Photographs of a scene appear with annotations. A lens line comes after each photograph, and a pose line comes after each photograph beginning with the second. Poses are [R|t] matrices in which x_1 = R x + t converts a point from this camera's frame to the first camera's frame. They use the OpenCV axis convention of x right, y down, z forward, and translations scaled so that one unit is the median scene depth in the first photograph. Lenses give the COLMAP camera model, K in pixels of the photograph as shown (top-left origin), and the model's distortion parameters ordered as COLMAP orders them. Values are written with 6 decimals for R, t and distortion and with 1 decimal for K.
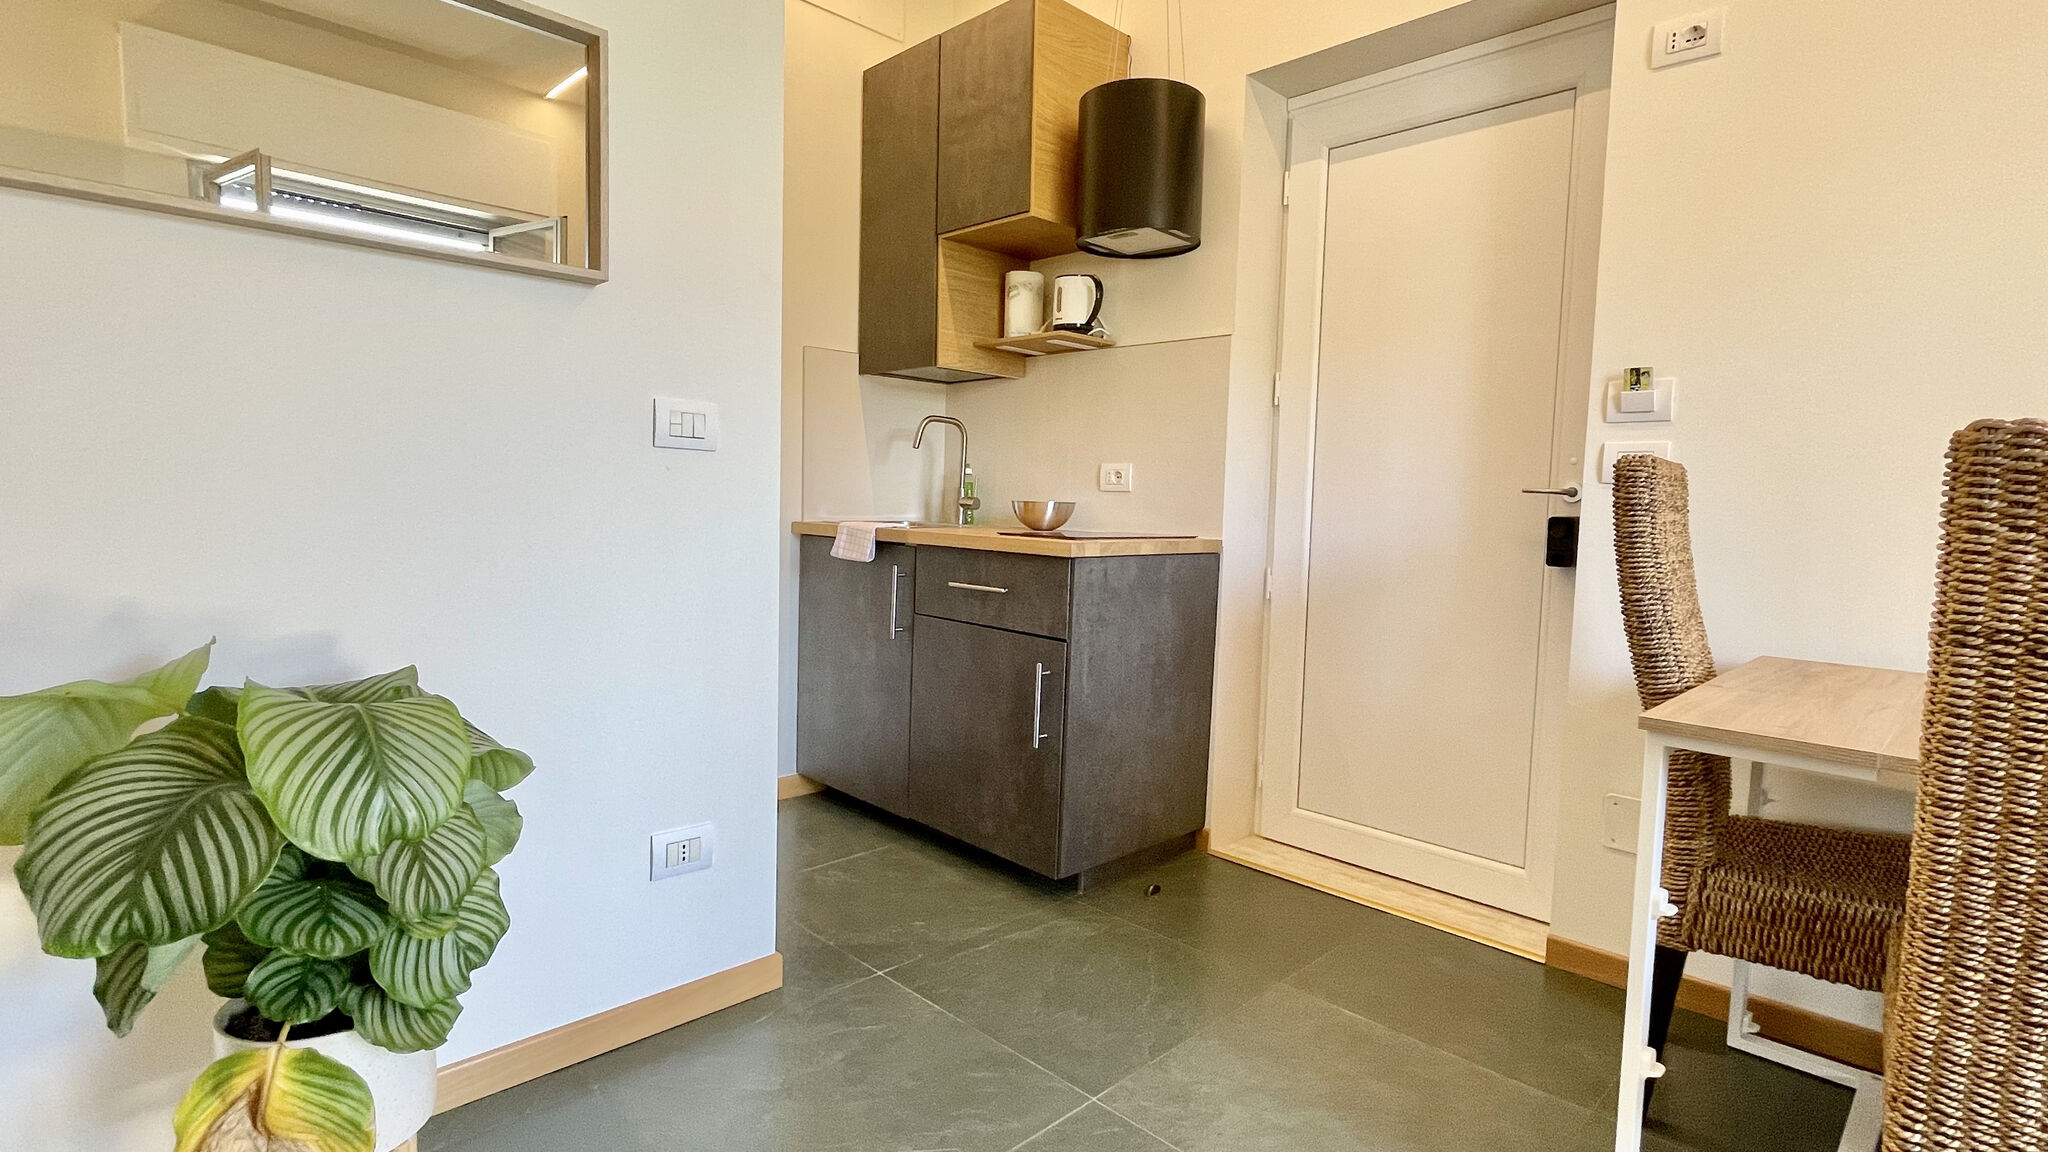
lens RADIAL K [[1000.8, 0, 1027.3], [0, 1000.8, 571.2], [0, 0, 1]] dist [-0.010638, 0.000294]
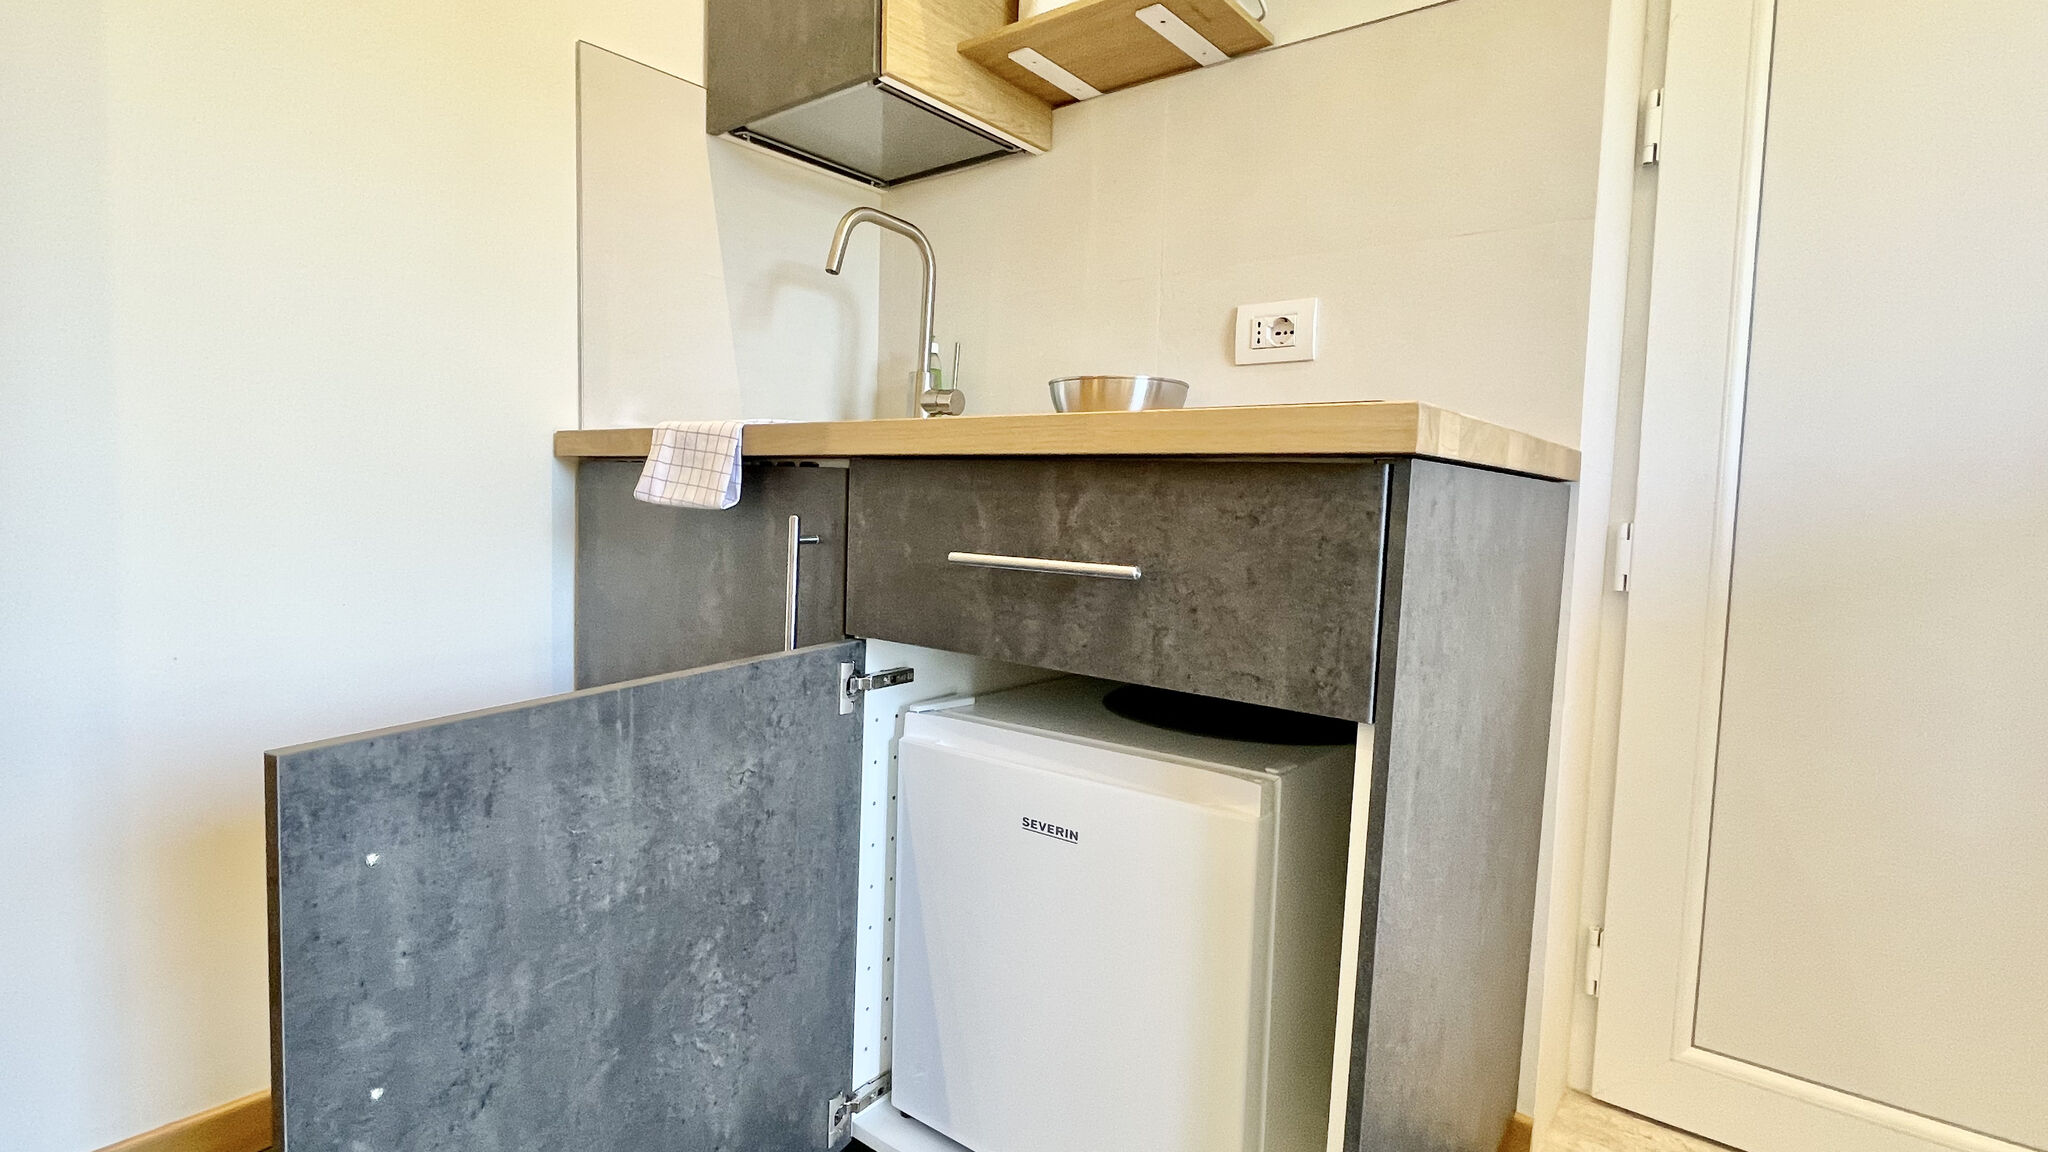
lens RADIAL K [[1000.8, 0, 1025.7], [0, 1000.8, 578.1], [0, 0, 1]] dist [-0.010638, 0.000294]
pose [[0.993542, -0.008511, 0.113148, -0.079091], [0.007545, 0.999931, 0.008960, 0.014823], [-0.113216, -0.008048, 0.993538, 0.549992]]
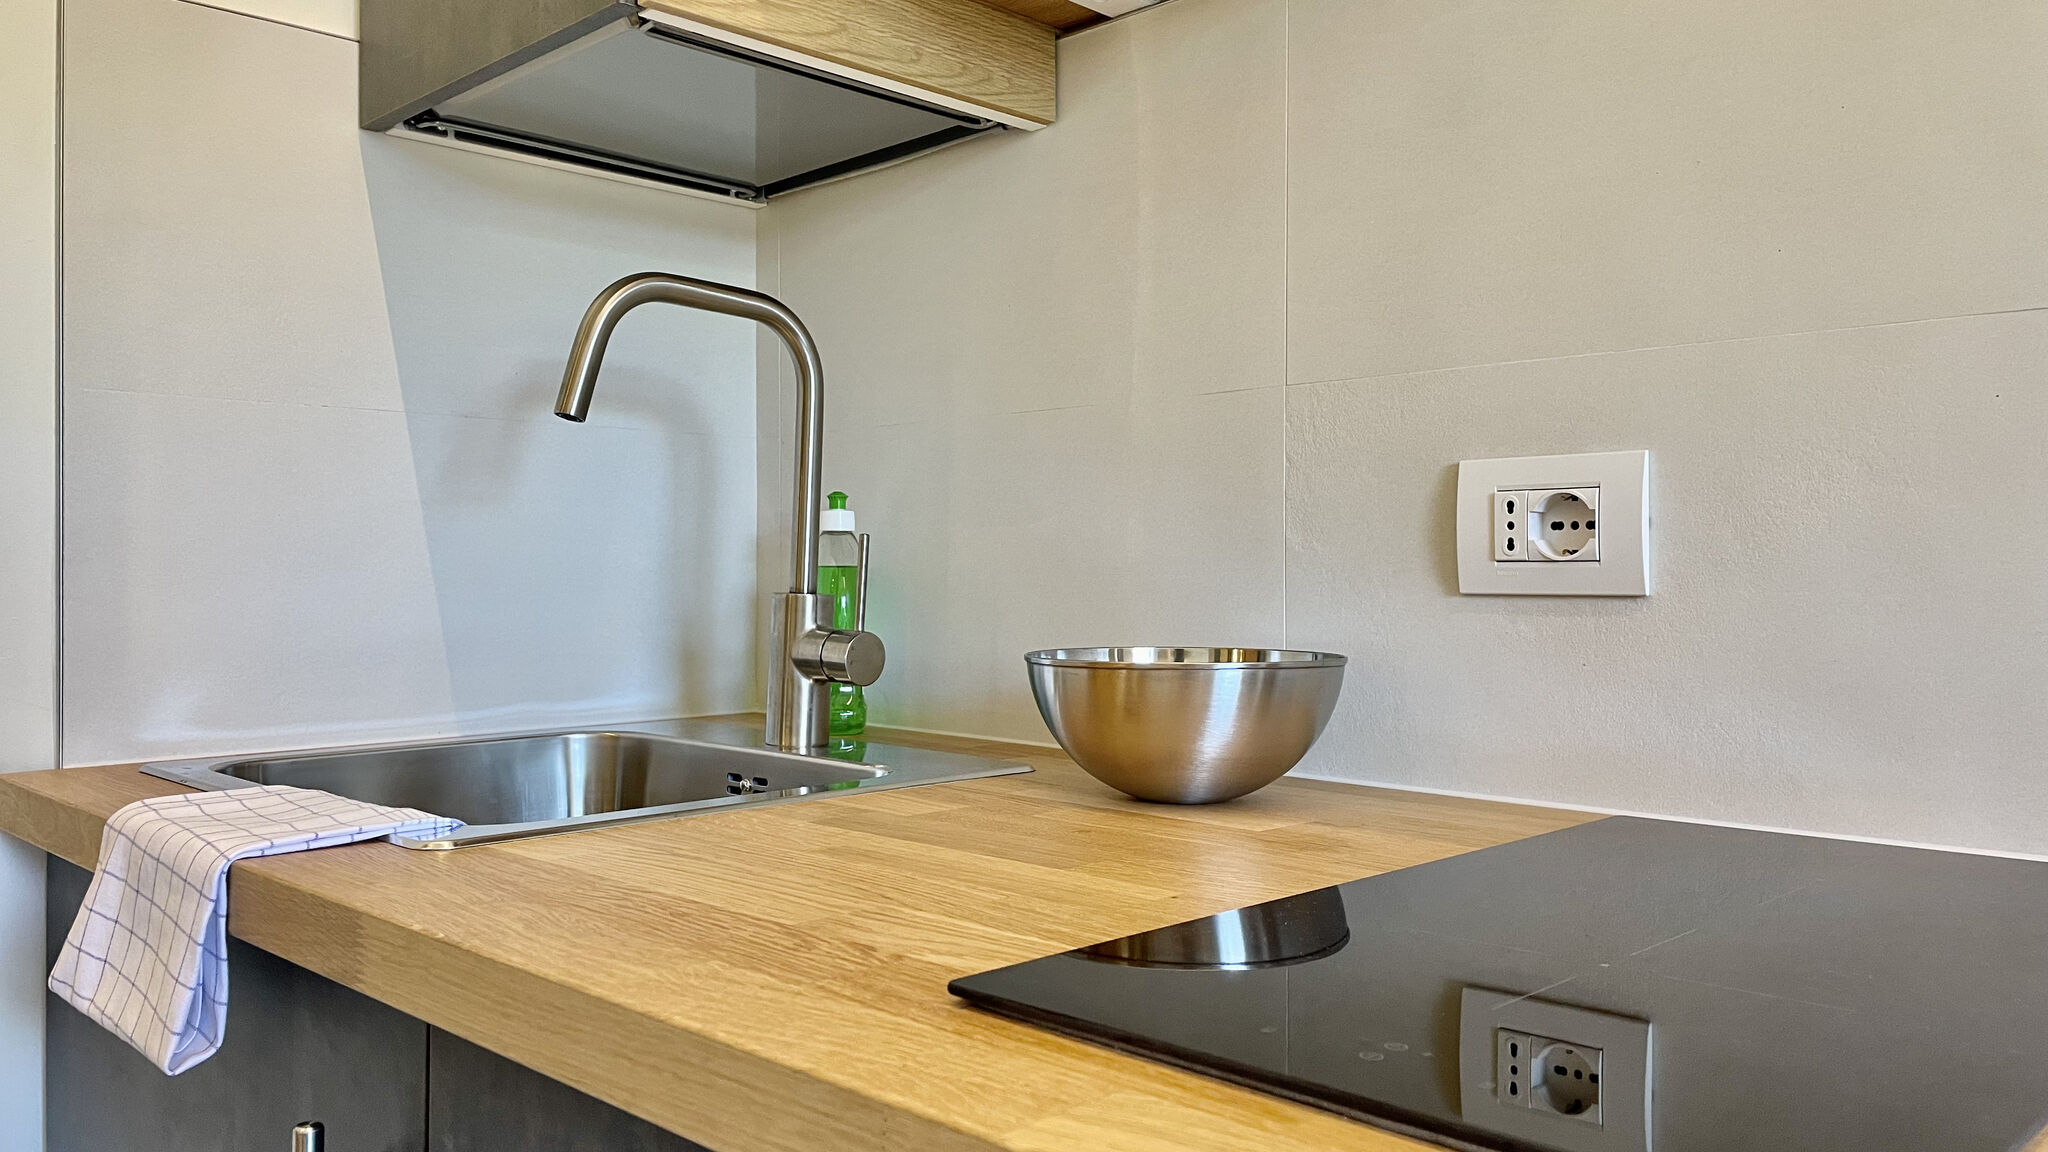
lens RADIAL K [[1577.2, 0, 1028.1], [0, 1577.2, 564.5], [0, 0, 1]] dist [0.066296, -0.067746]
pose [[0.999542, -0.029077, 0.008409, -0.017444], [0.029649, 0.996469, -0.078546, -0.064110], [-0.006095, 0.078760, 0.996875, 0.684437]]
